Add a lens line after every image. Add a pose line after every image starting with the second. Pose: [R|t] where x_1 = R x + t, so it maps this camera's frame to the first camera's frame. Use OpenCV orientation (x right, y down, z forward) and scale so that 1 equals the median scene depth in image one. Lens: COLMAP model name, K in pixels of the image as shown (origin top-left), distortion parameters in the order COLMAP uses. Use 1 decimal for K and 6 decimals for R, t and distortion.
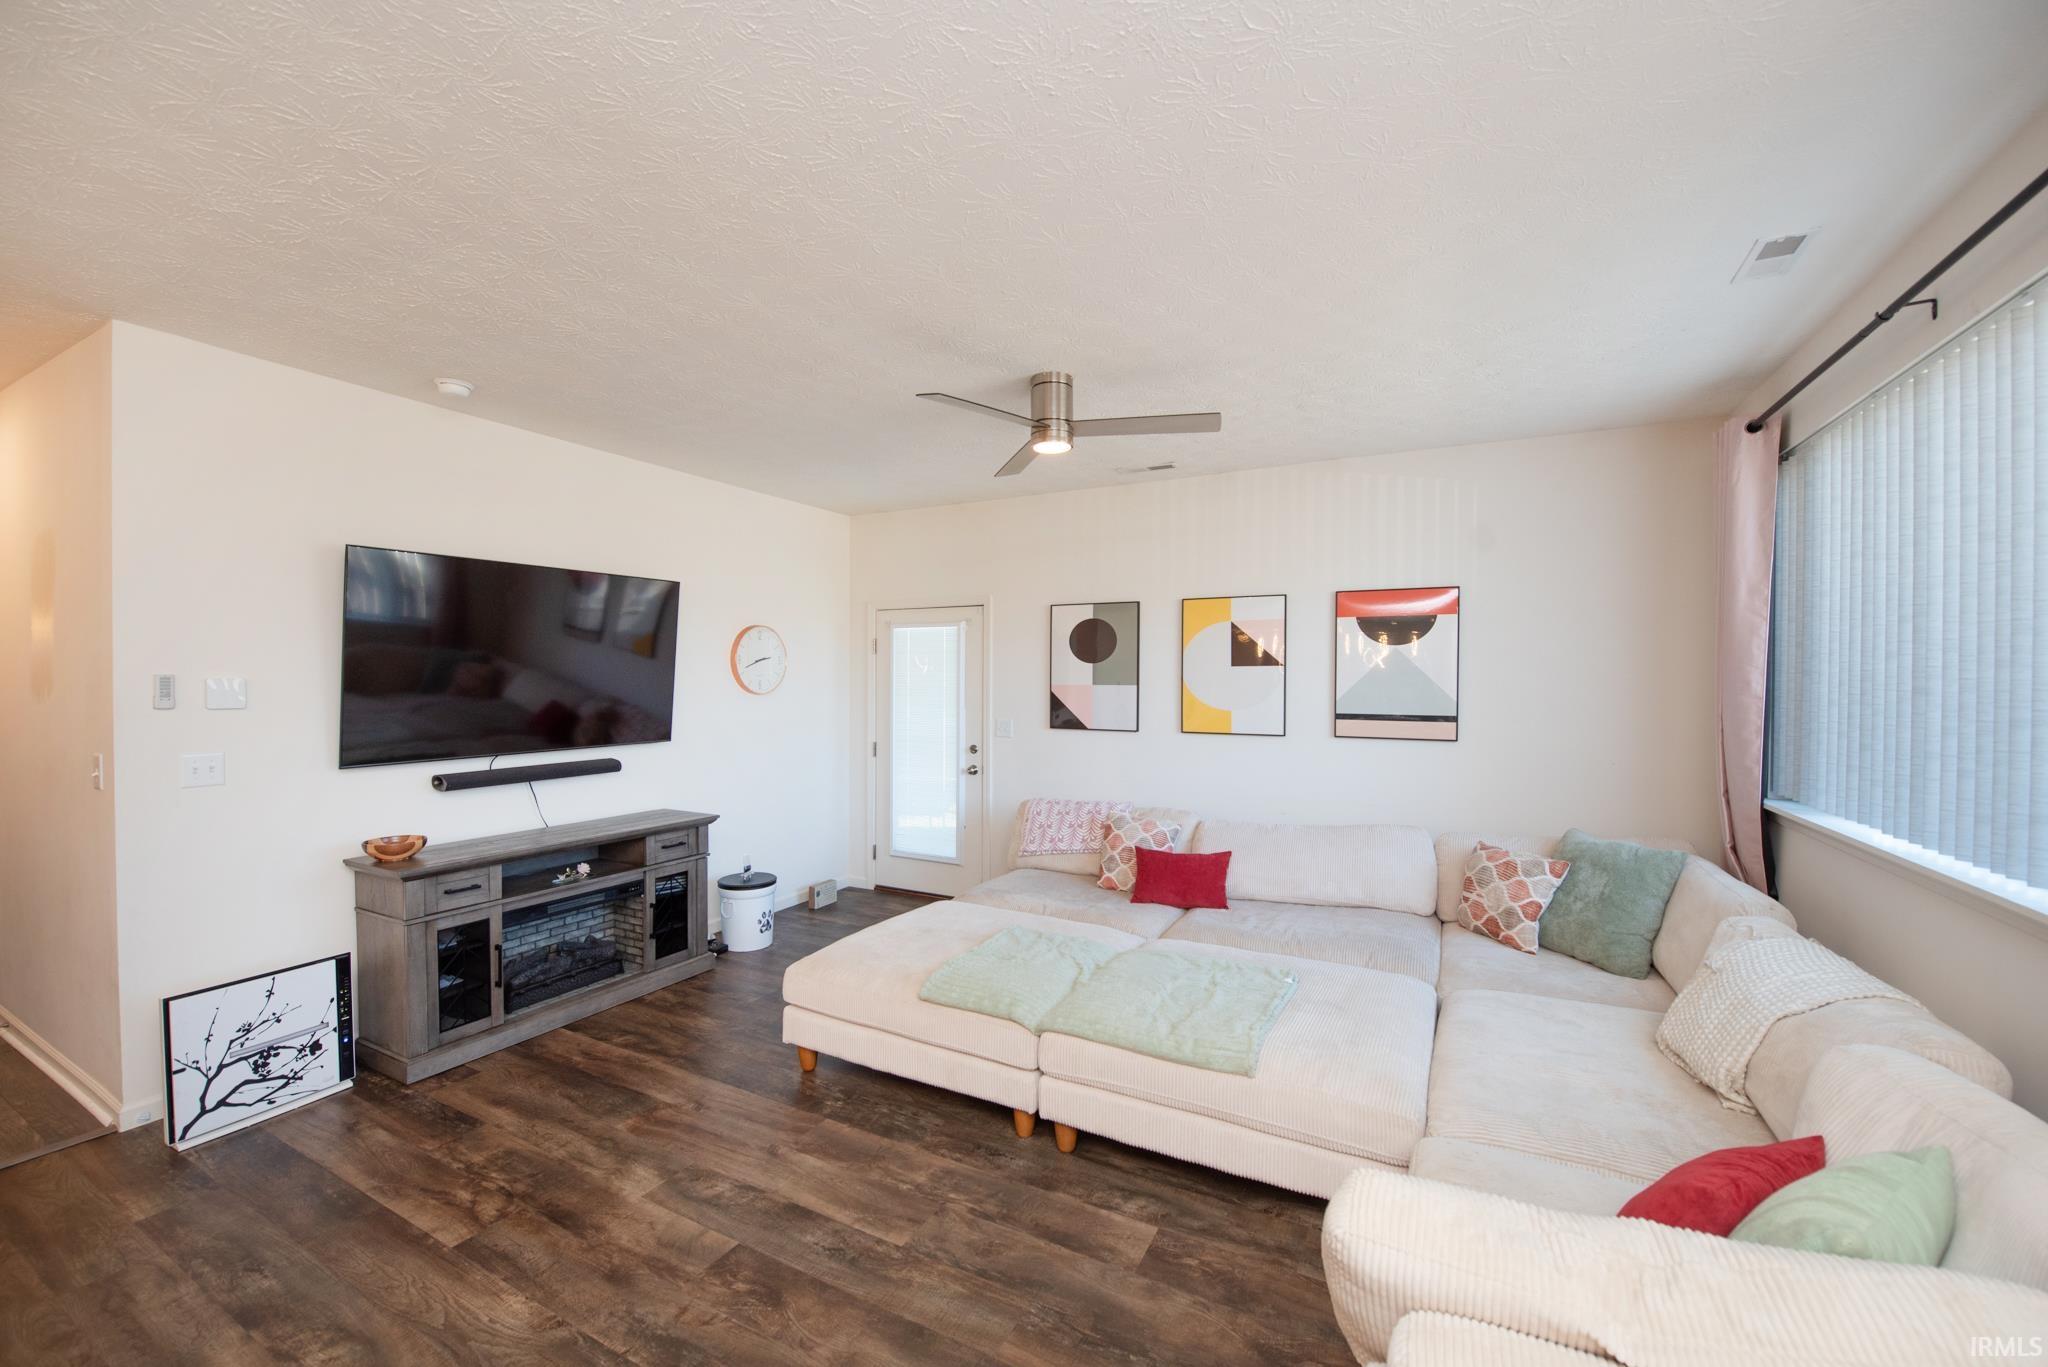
lens RADIAL K [[821.4, 0, 1007.7], [0, 821.4, 694.1], [0, 0, 1]] dist [-0.016300, -0.000699]
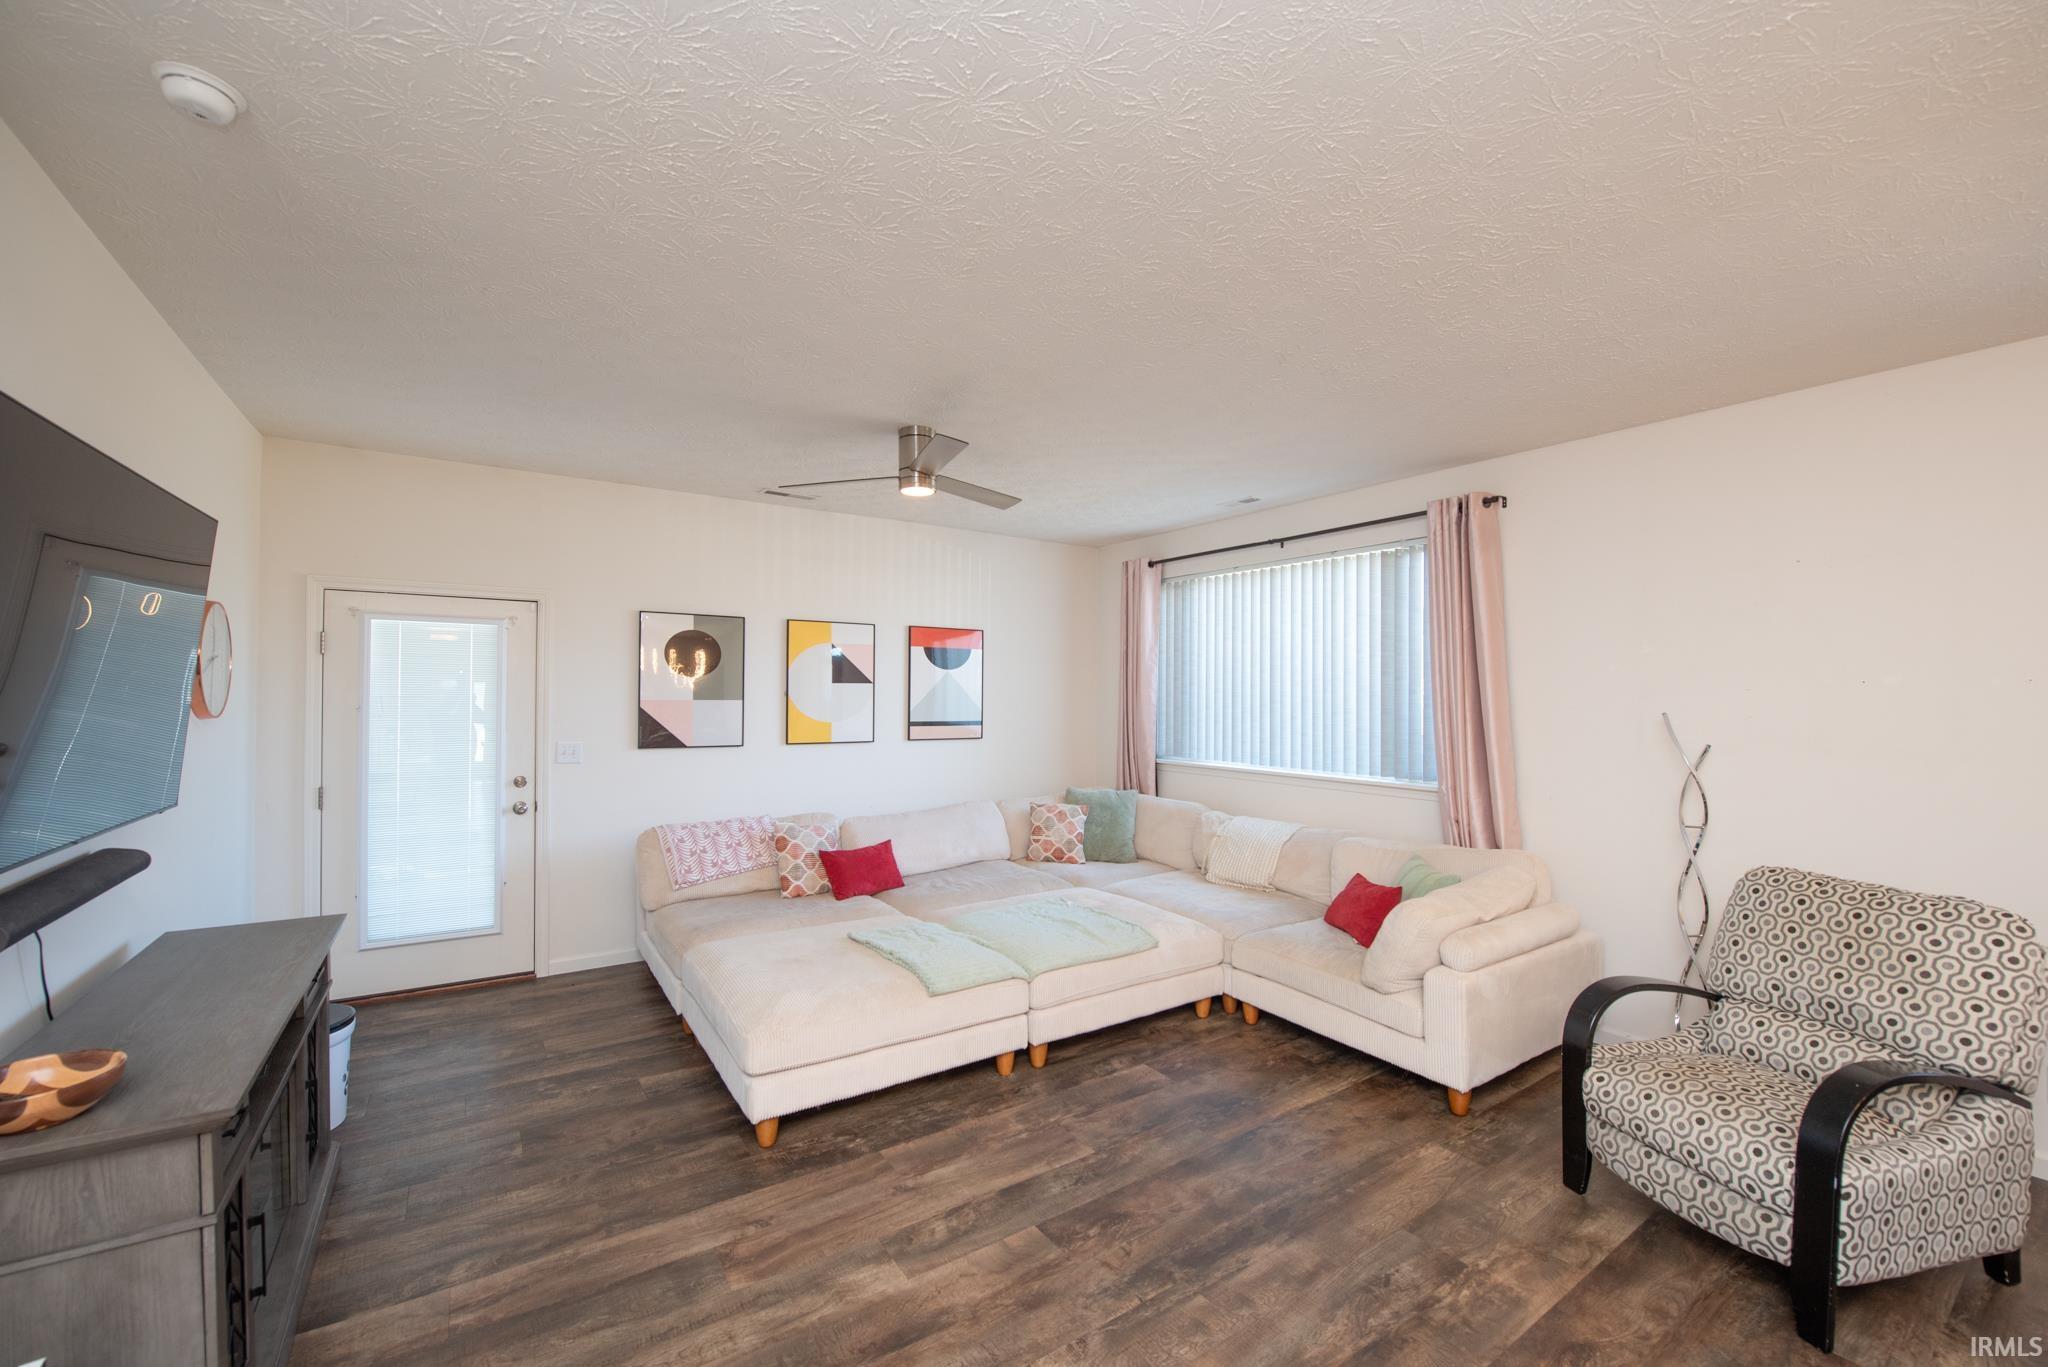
lens RADIAL K [[821.4, 0, 1025.1], [0, 821.4, 692.2], [0, 0, 1]] dist [-0.016300, -0.000699]
pose [[0.457682, 0.004751, 0.889103, -0.799571], [0.011882, 0.999864, -0.011459, -0.006833], [-0.889037, 0.015809, 0.457563, 0.317947]]
